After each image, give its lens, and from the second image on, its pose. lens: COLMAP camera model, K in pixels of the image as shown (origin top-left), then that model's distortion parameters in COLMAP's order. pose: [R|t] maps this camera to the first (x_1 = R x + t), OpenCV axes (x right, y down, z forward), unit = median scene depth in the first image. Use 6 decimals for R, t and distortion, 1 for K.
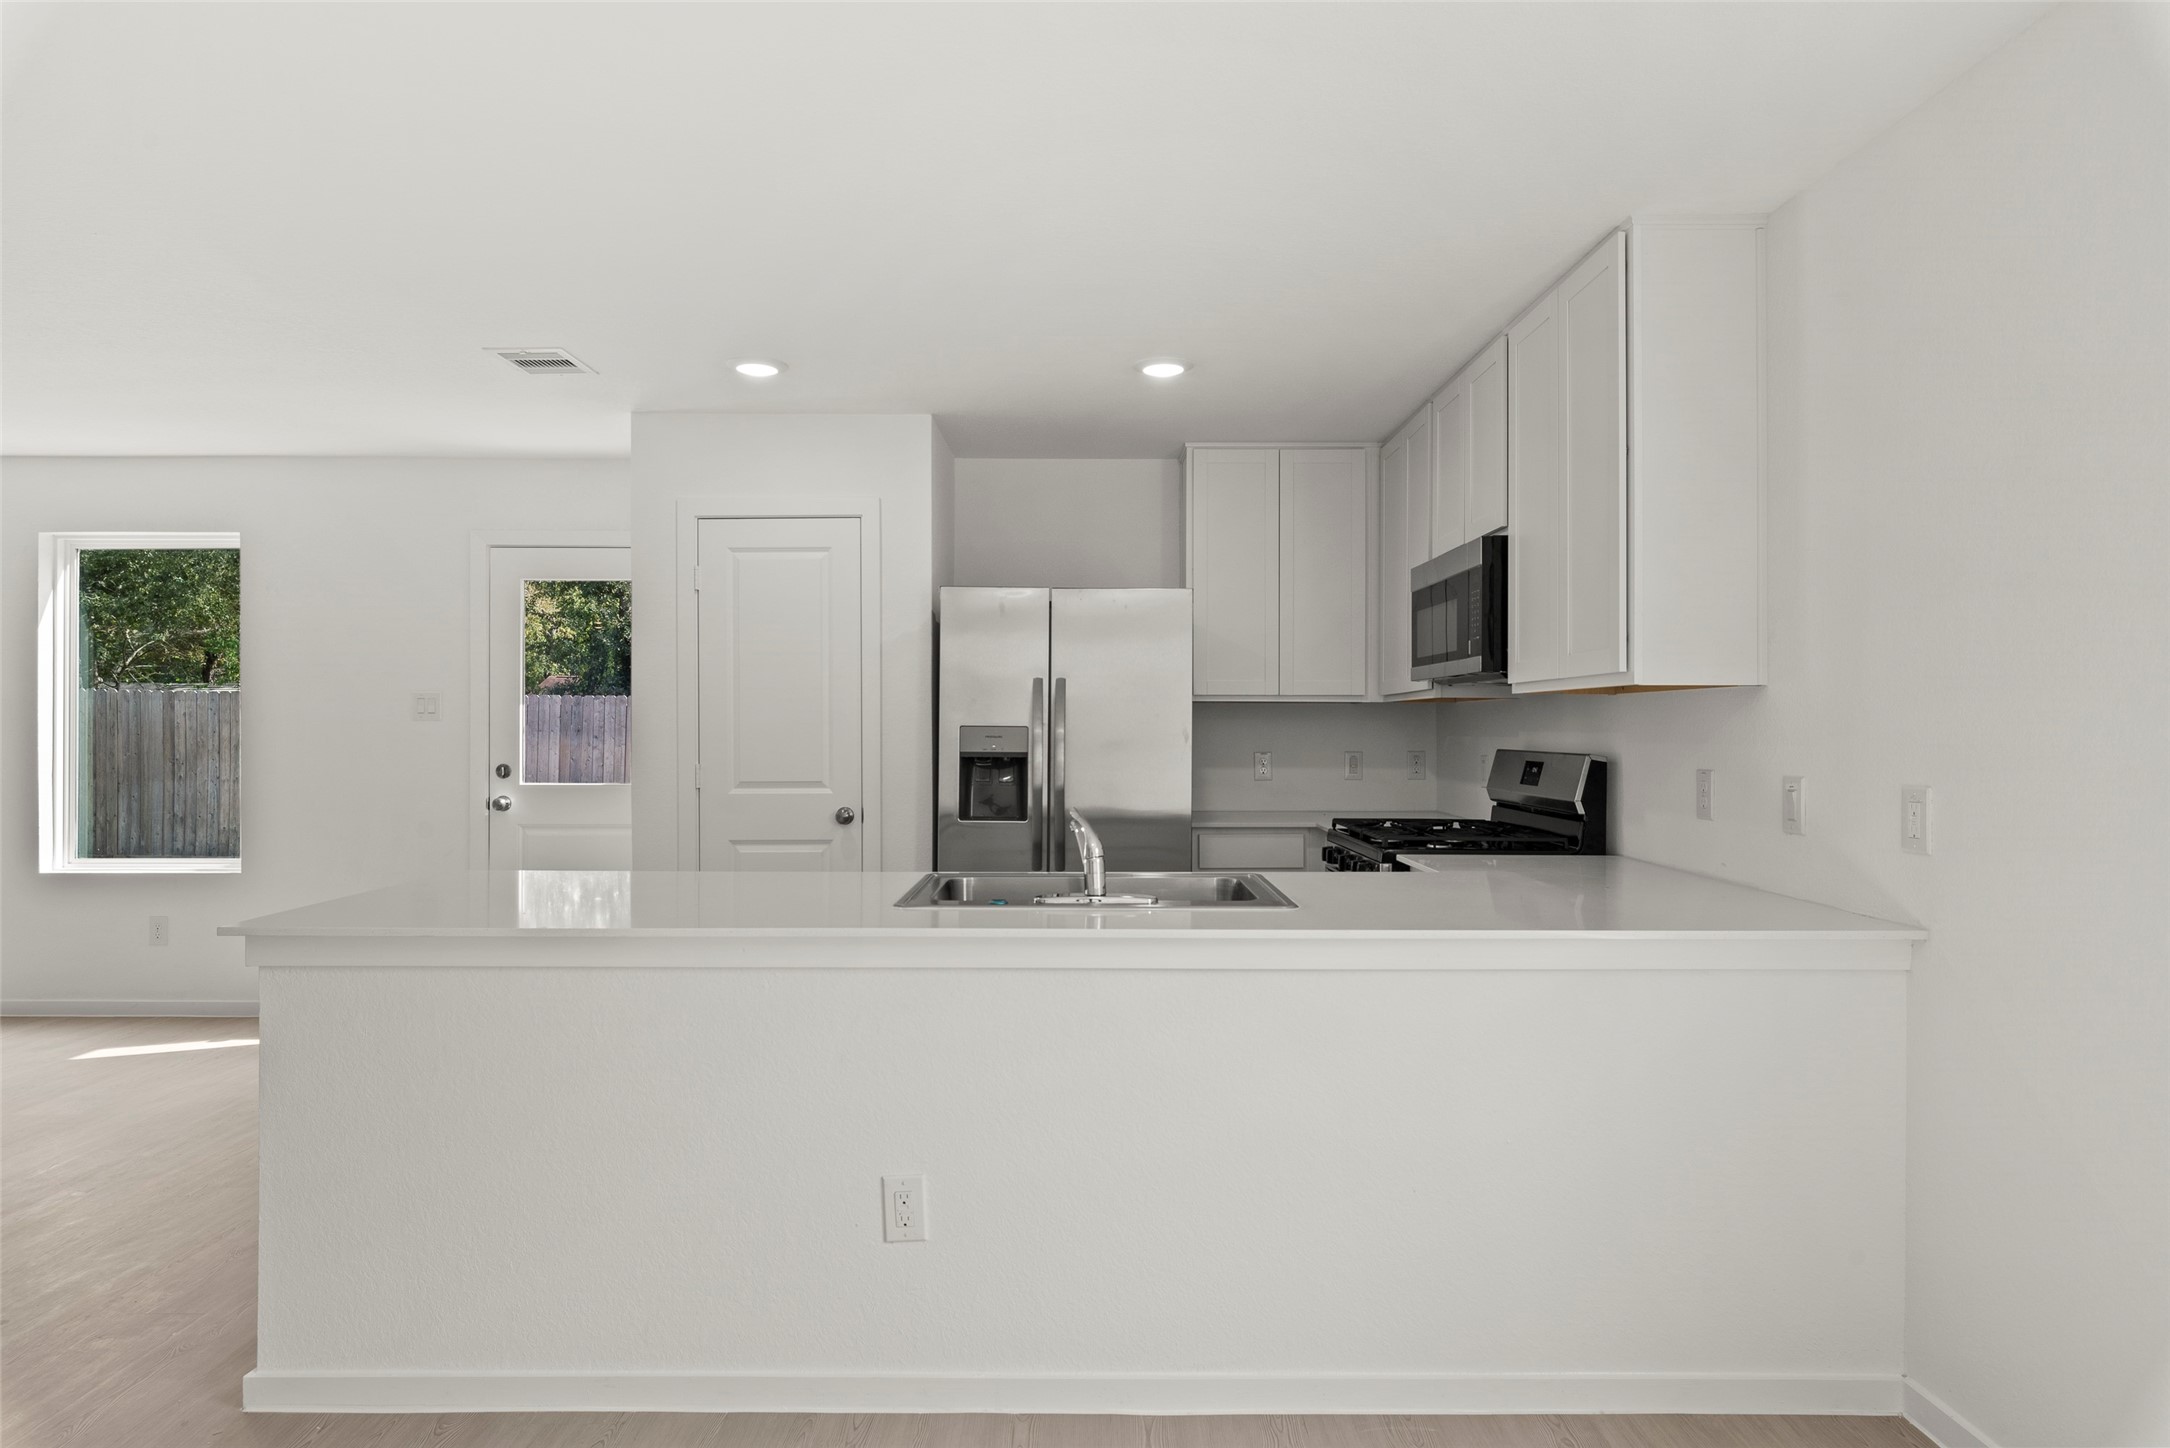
lens RADIAL K [[1219.5, 0, 1081.5], [0, 1219.5, 732.5], [0, 0, 1]] dist [-0.000354, -0.000697]
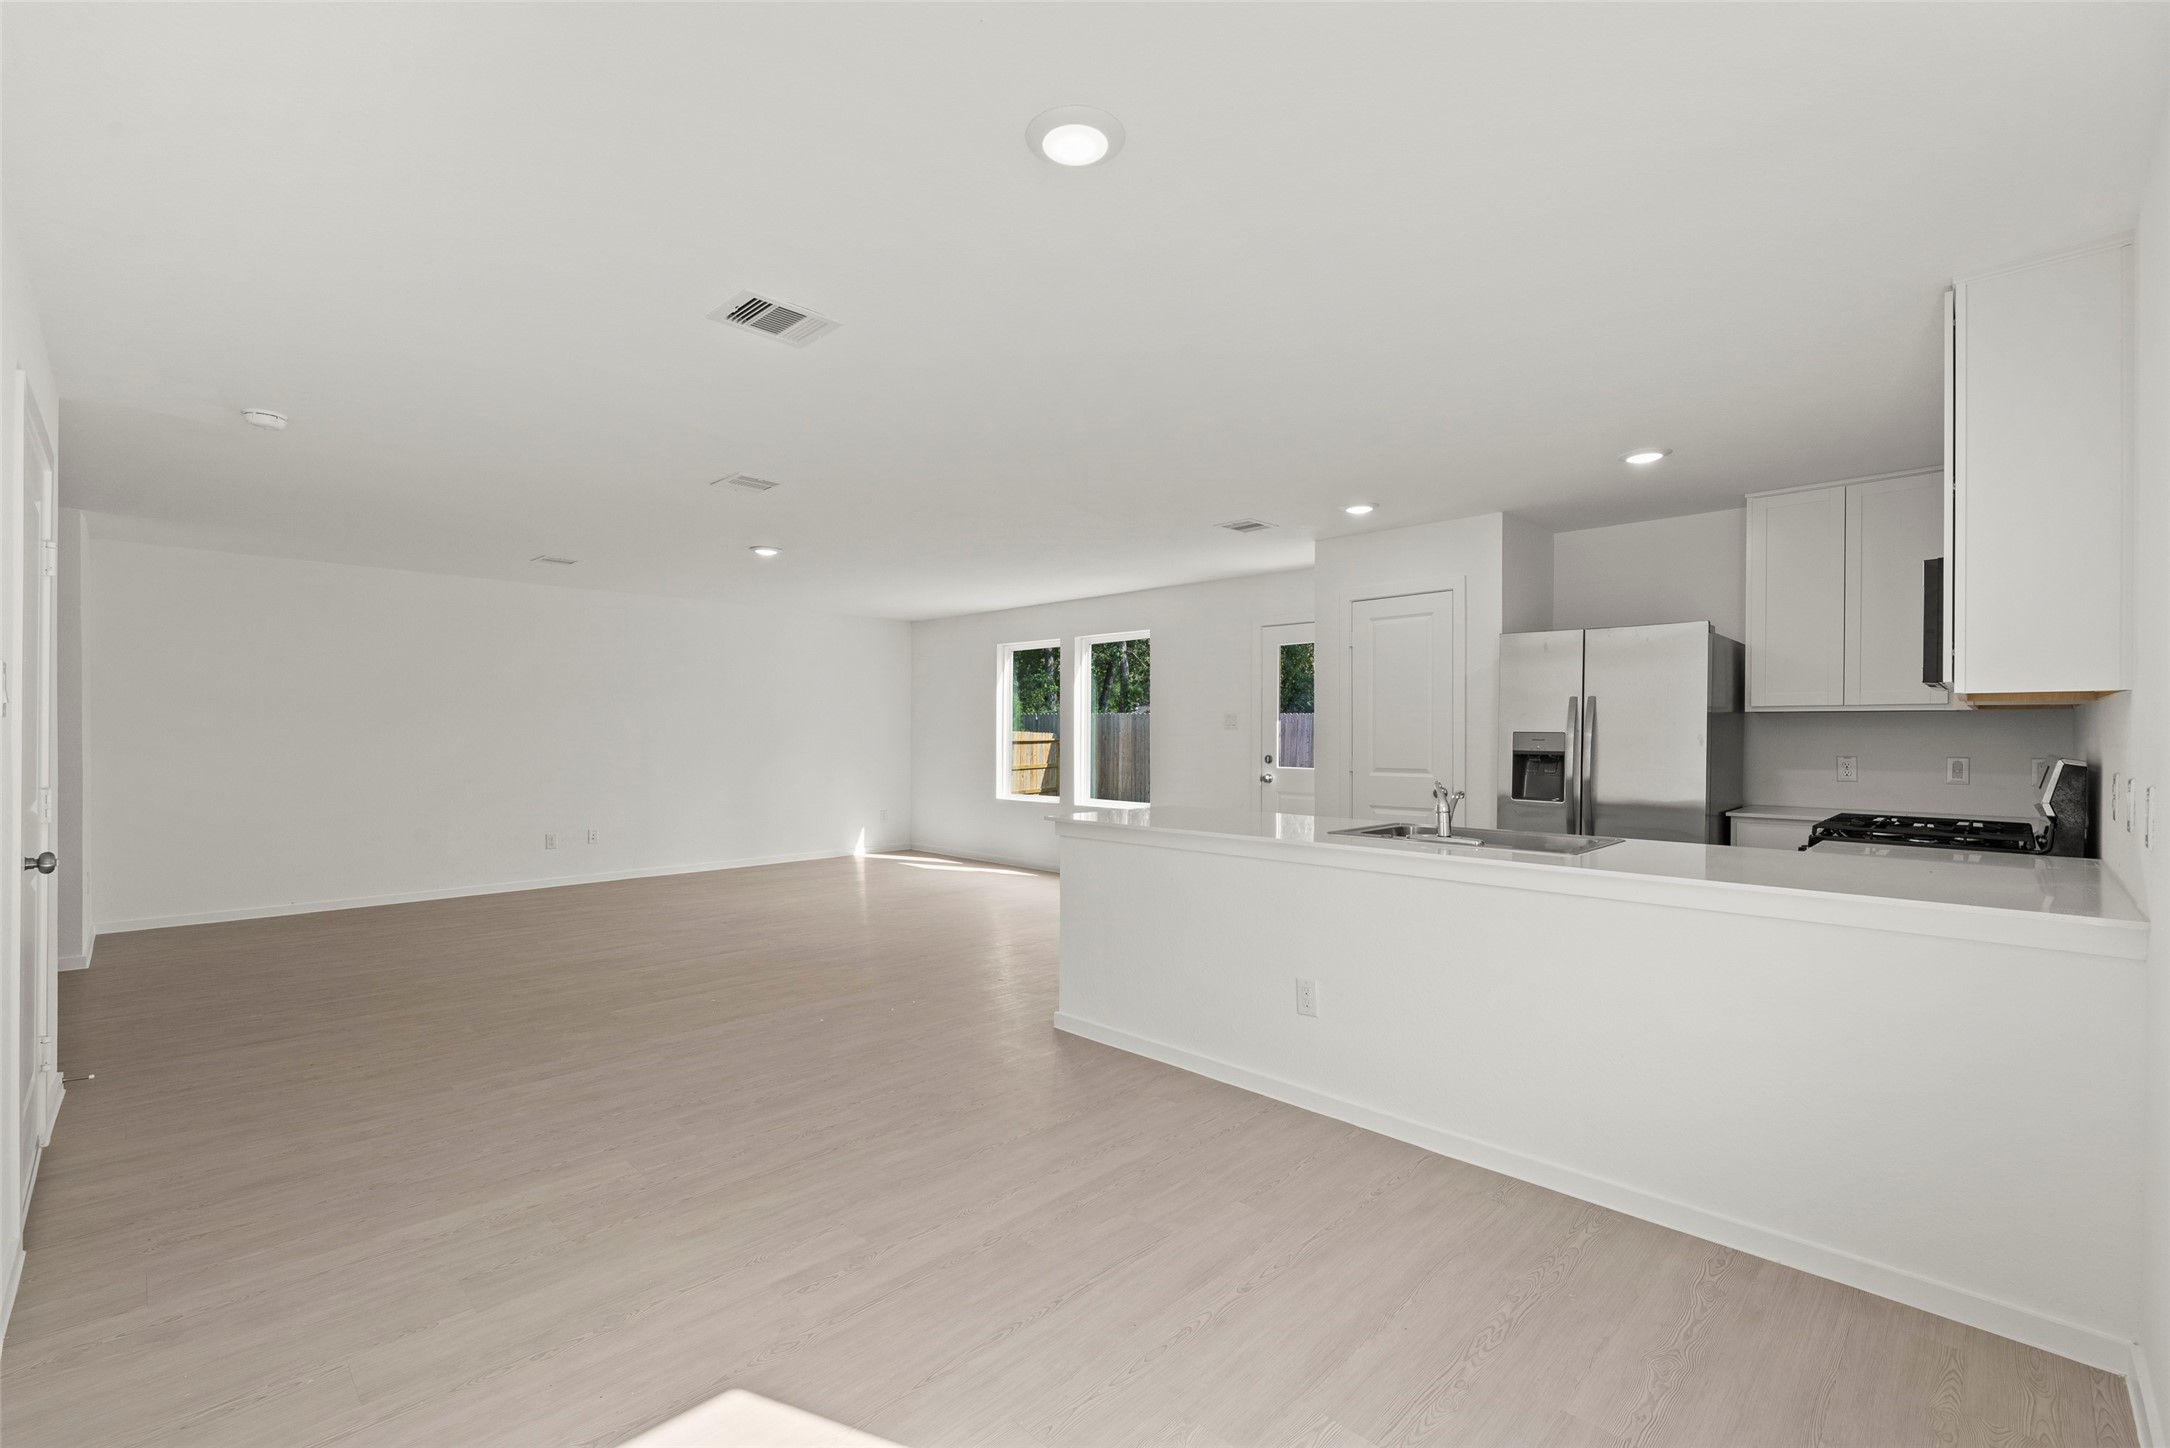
lens RADIAL K [[934.6, 0, 1084.4], [0, 934.6, 728.9], [0, 0, 1]] dist [0.000861, -0.000468]
pose [[0.710545, -0.002286, -0.703648, 0.296288], [-0.005993, 0.999939, -0.009300, 0.003786], [0.703626, 0.010825, 0.710488, -0.110575]]
